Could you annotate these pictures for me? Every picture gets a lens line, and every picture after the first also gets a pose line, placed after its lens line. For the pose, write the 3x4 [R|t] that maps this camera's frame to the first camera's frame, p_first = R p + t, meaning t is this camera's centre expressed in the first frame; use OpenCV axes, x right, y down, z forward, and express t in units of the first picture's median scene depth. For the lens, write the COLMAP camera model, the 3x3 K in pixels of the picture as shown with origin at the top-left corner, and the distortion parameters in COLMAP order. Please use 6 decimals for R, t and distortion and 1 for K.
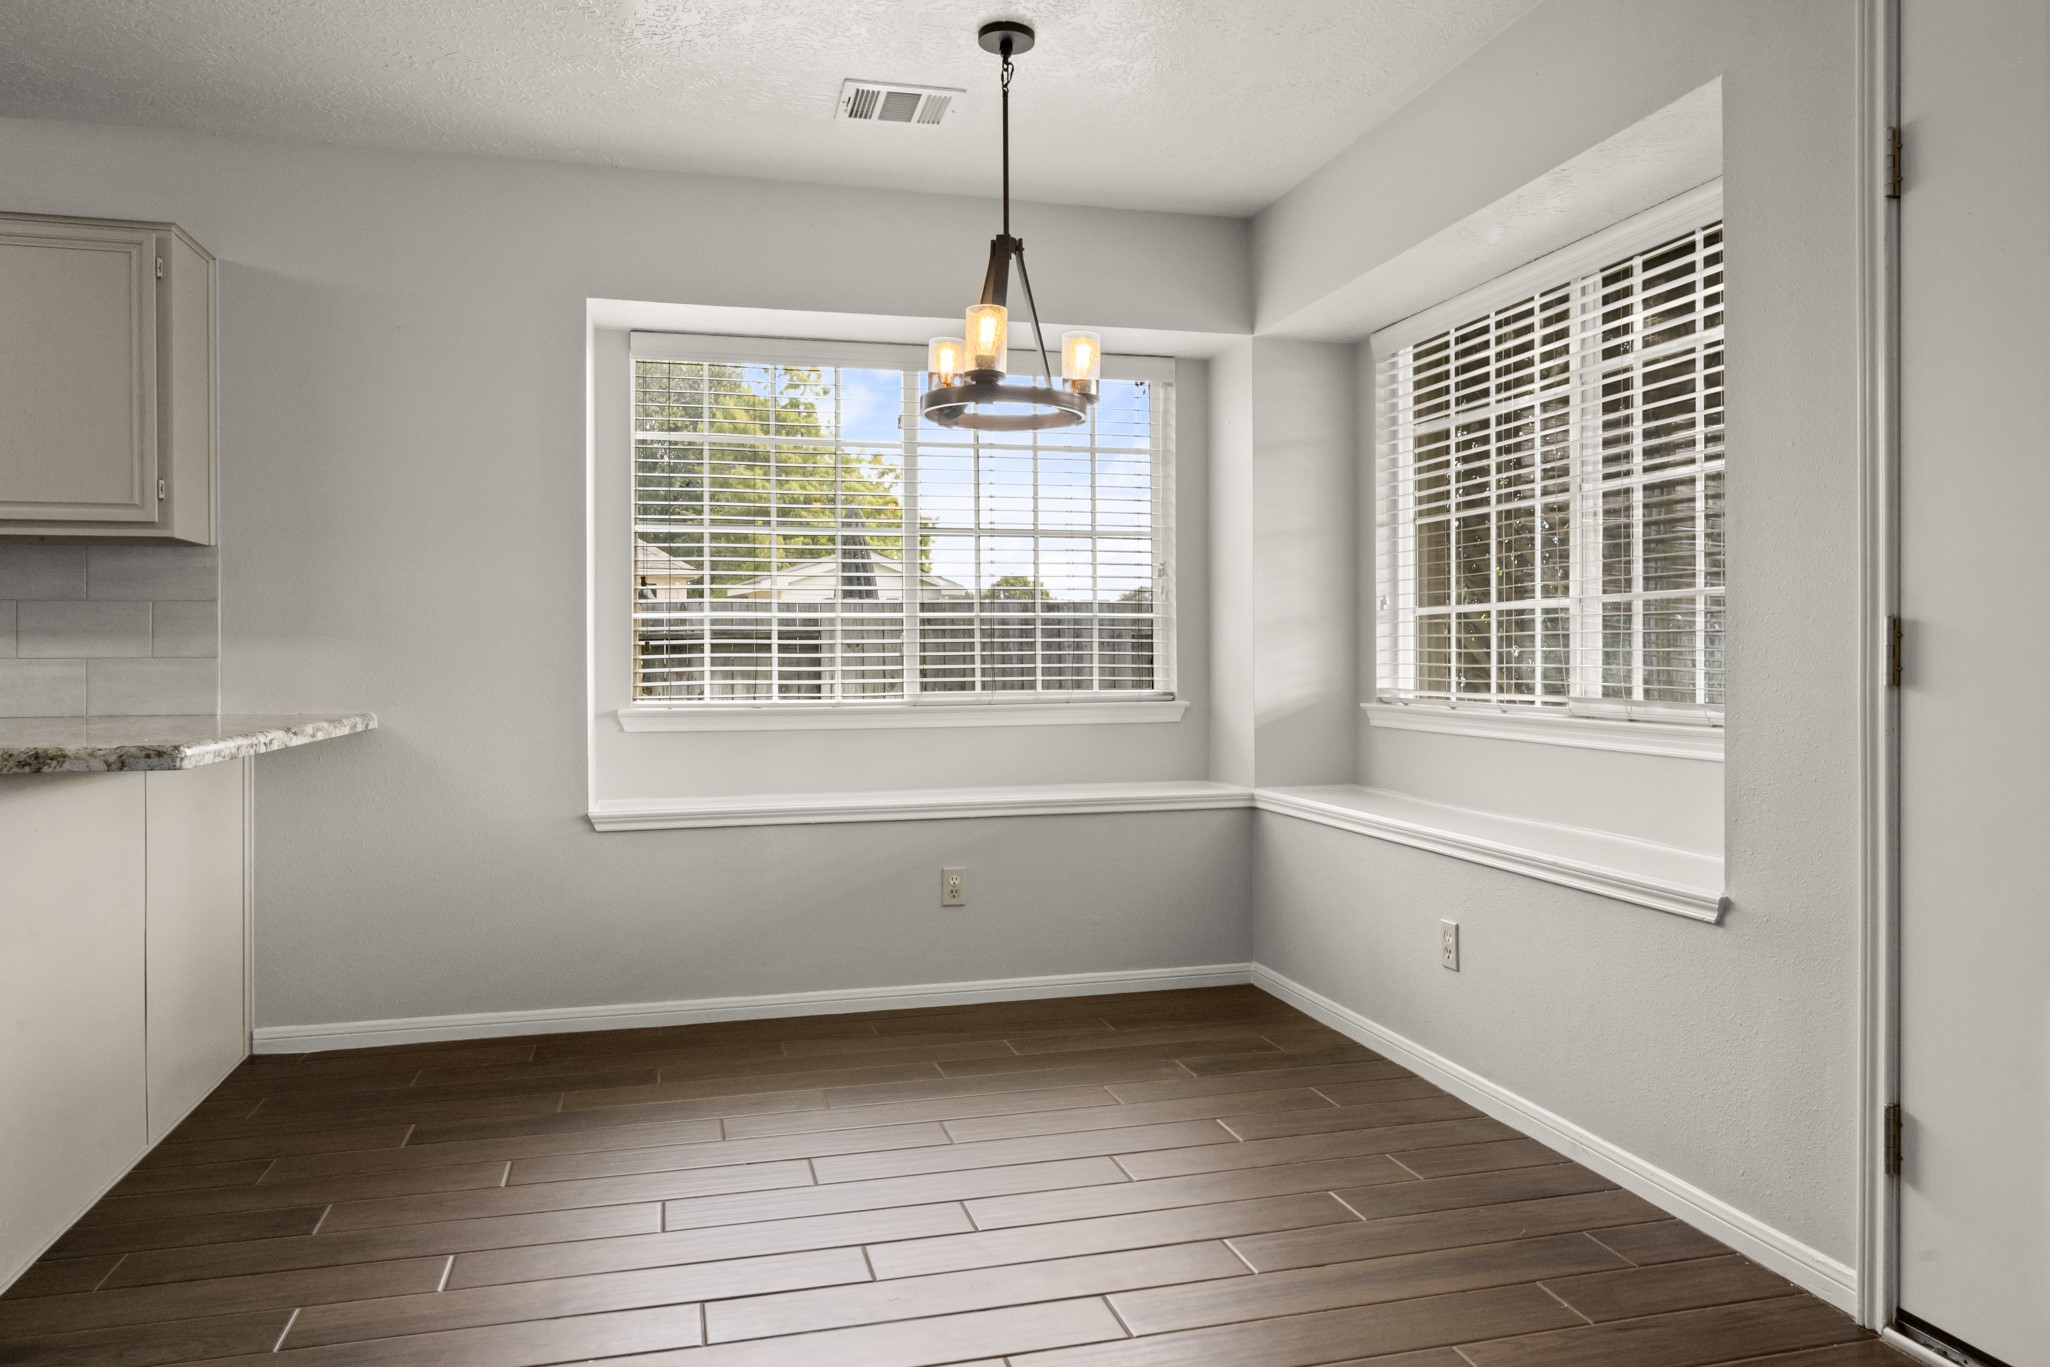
lens RADIAL K [[1395.5, 0, 1025.4], [0, 1395.5, 674.4], [0, 0, 1]] dist [-0.004374, 0.006958]
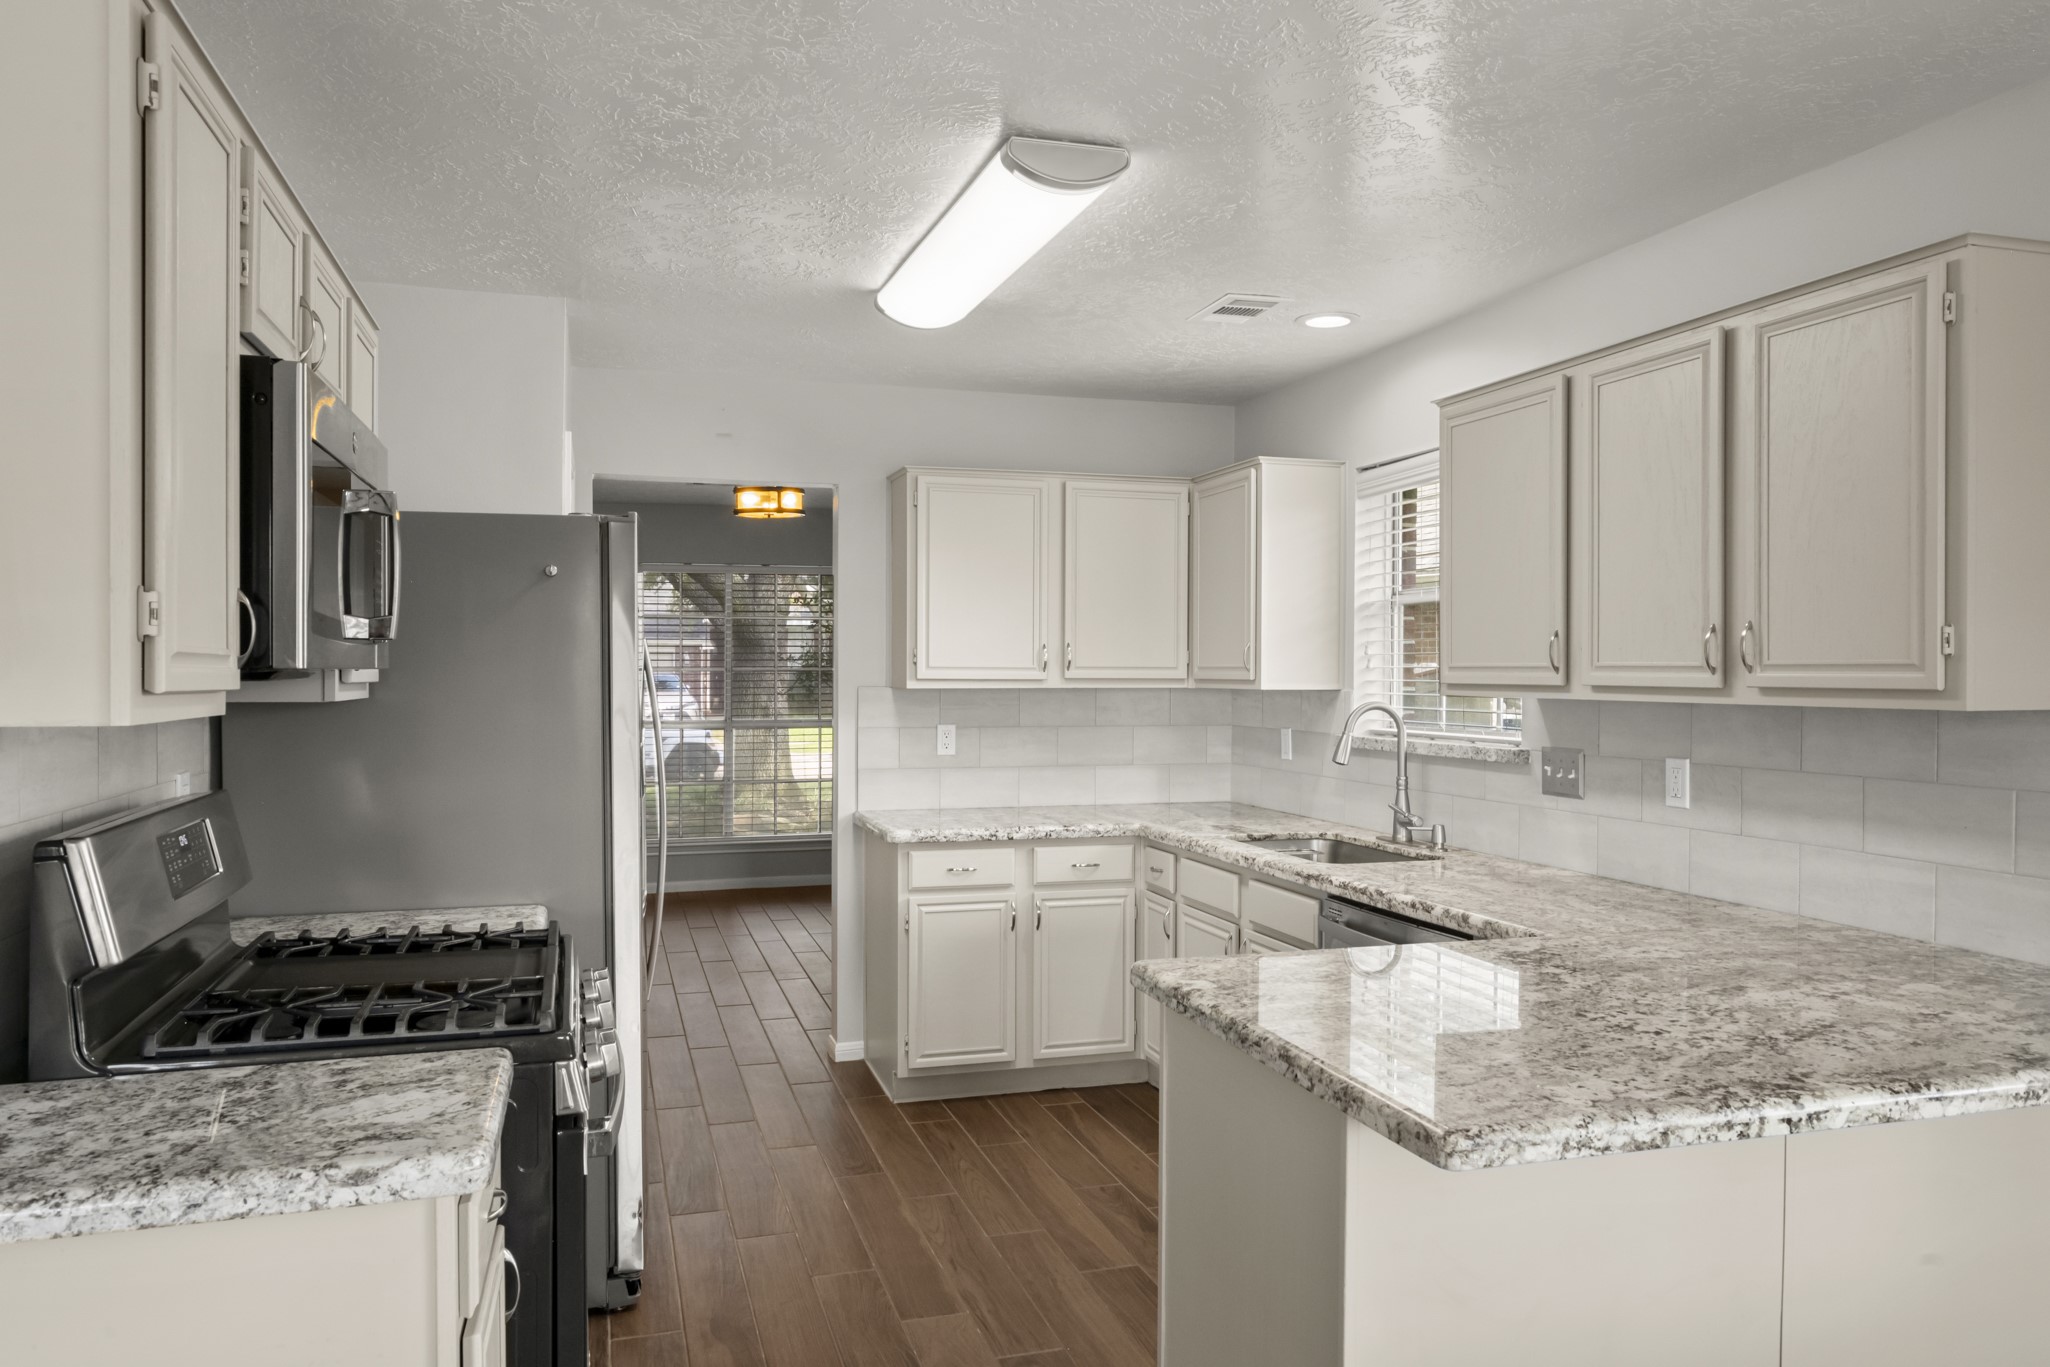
lens RADIAL K [[1395.5, 0, 1022.2], [0, 1395.5, 677.2], [0, 0, 1]] dist [-0.004374, 0.006958]
pose [[0.042517, 0.011487, -0.999030, 0.026664], [-0.014047, 0.999842, 0.010899, -0.116471], [0.998997, 0.013570, 0.042672, 0.532623]]
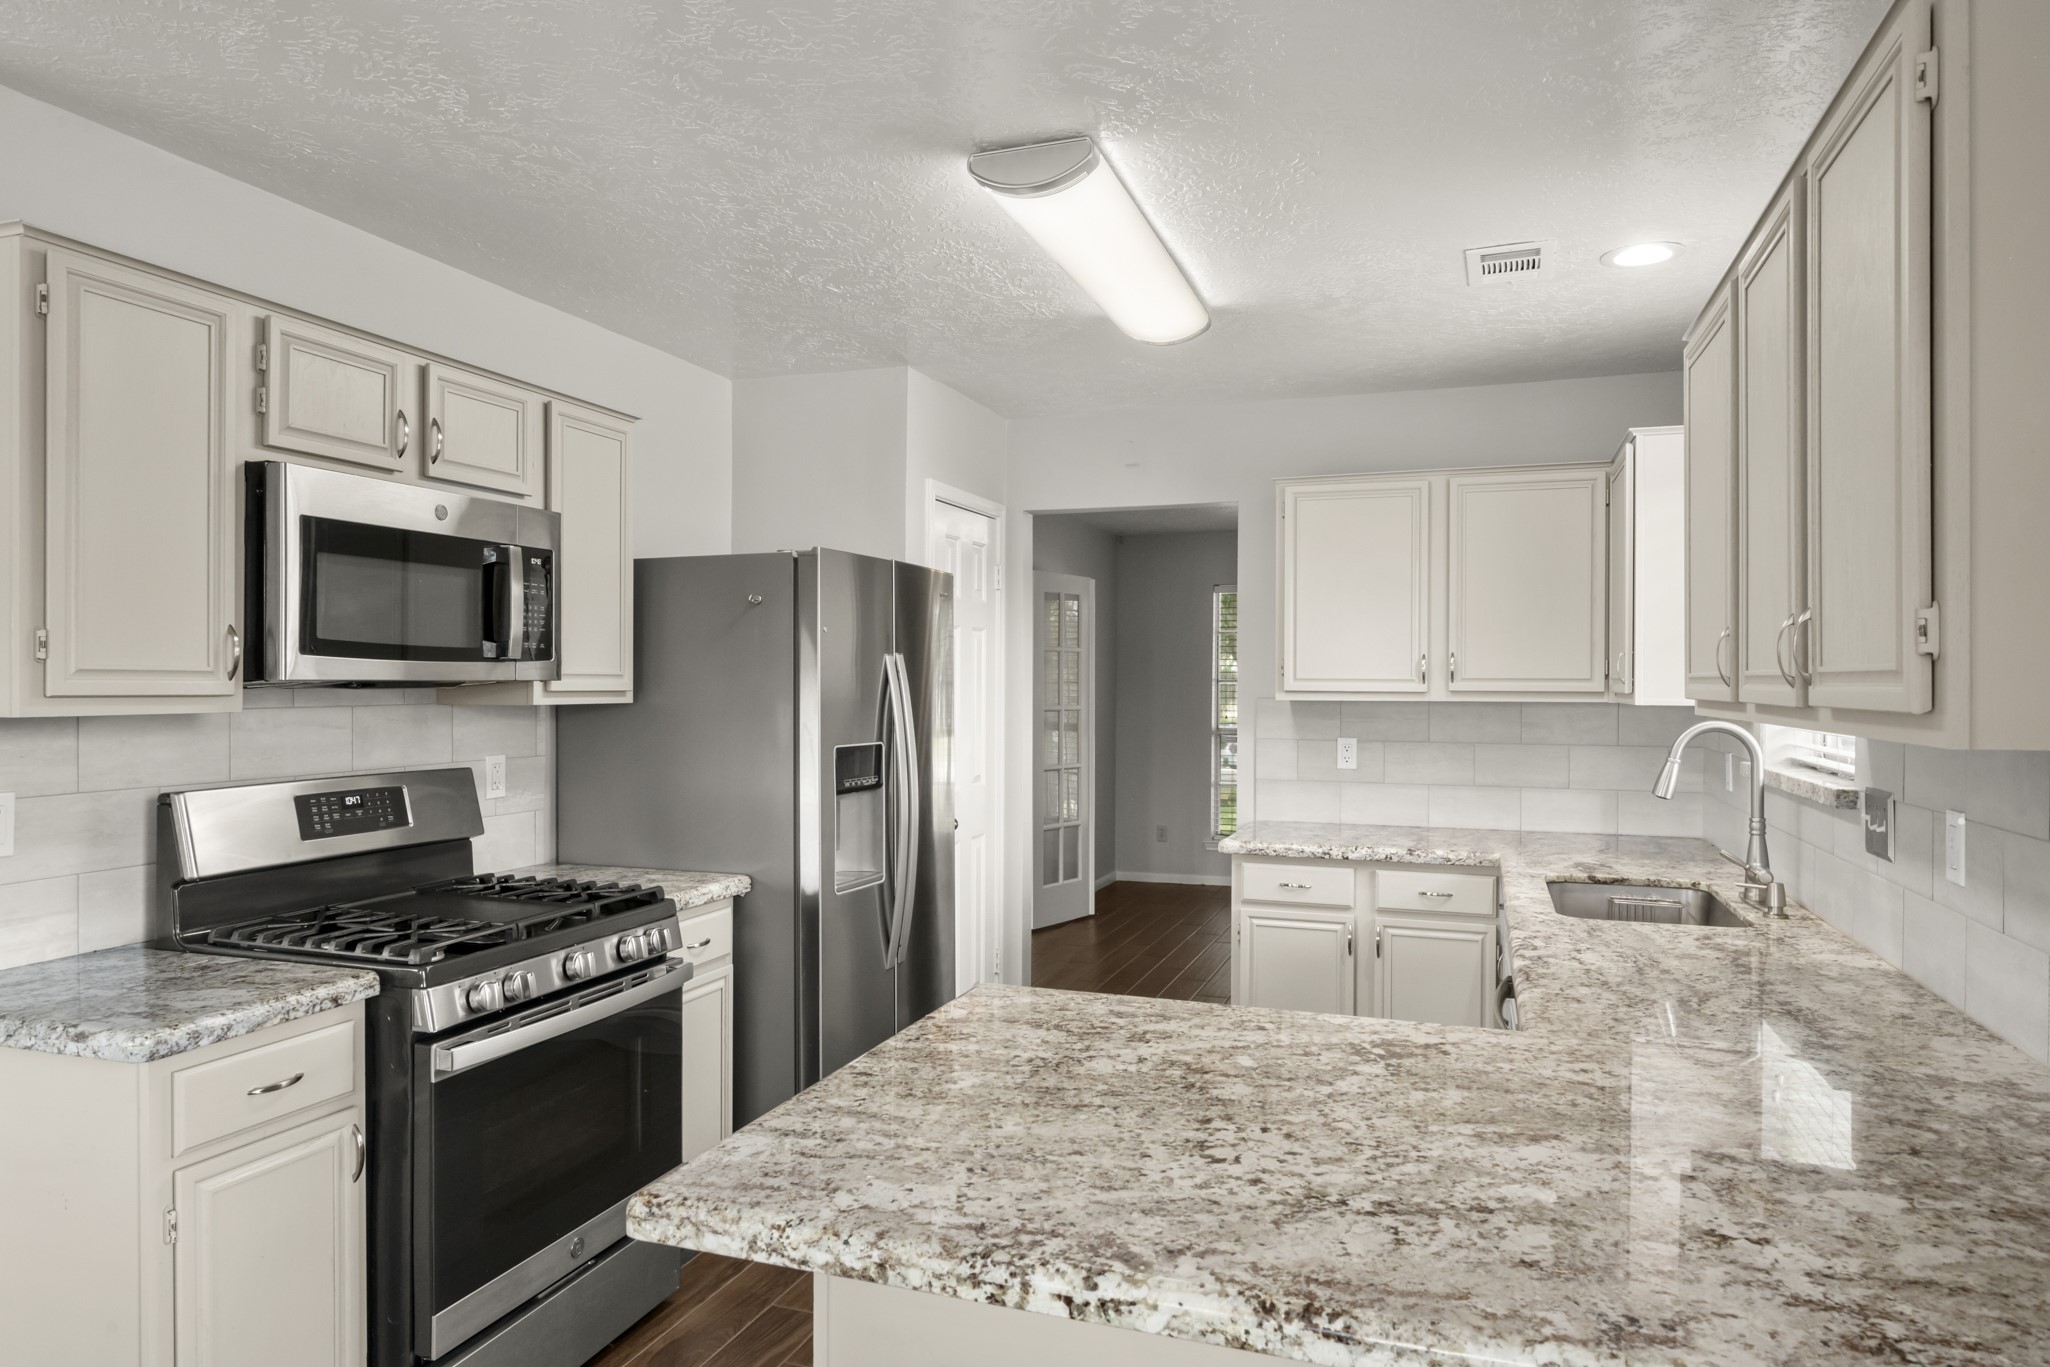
lens RADIAL K [[1280.5, 0, 1022.8], [0, 1280.5, 681.4], [0, 0, 1]] dist [-0.000294, 0.000831]
pose [[-0.560940, 0.005380, -0.827839, -0.170992], [-0.008126, 0.999895, 0.012005, -0.120683], [0.827817, 0.013461, -0.560837, 0.990453]]
